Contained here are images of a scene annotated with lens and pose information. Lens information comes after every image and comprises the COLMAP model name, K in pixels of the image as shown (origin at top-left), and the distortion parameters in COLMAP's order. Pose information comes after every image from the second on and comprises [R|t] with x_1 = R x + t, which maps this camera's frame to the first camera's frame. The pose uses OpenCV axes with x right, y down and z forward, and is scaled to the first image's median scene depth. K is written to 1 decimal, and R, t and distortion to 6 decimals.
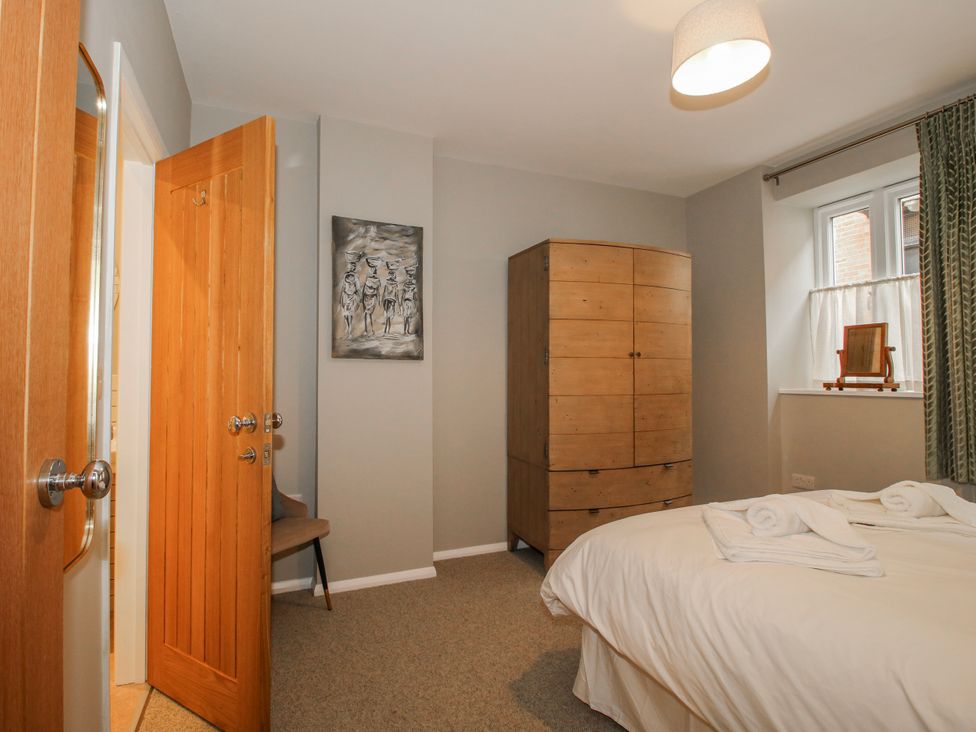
lens RADIAL K [[421.2, 0, 513.2], [0, 421.2, 368.3], [0, 0, 1]] dist [0.000789, -0.039425]
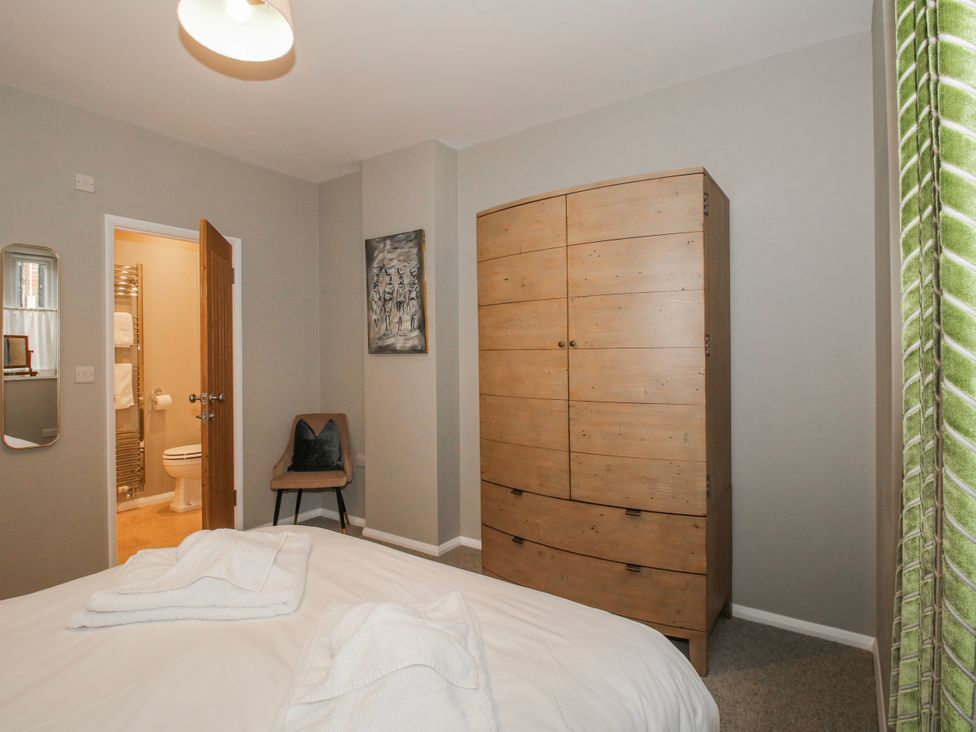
lens RADIAL K [[508.9, 0, 482.7], [0, 508.9, 357.2], [0, 0, 1]] dist [0.002544, -0.014625]
pose [[0.549496, 0.002610, -0.835492, 0.976252], [0.028911, 0.999337, 0.022136, -0.035286], [0.834996, -0.036319, 0.549056, 0.421979]]
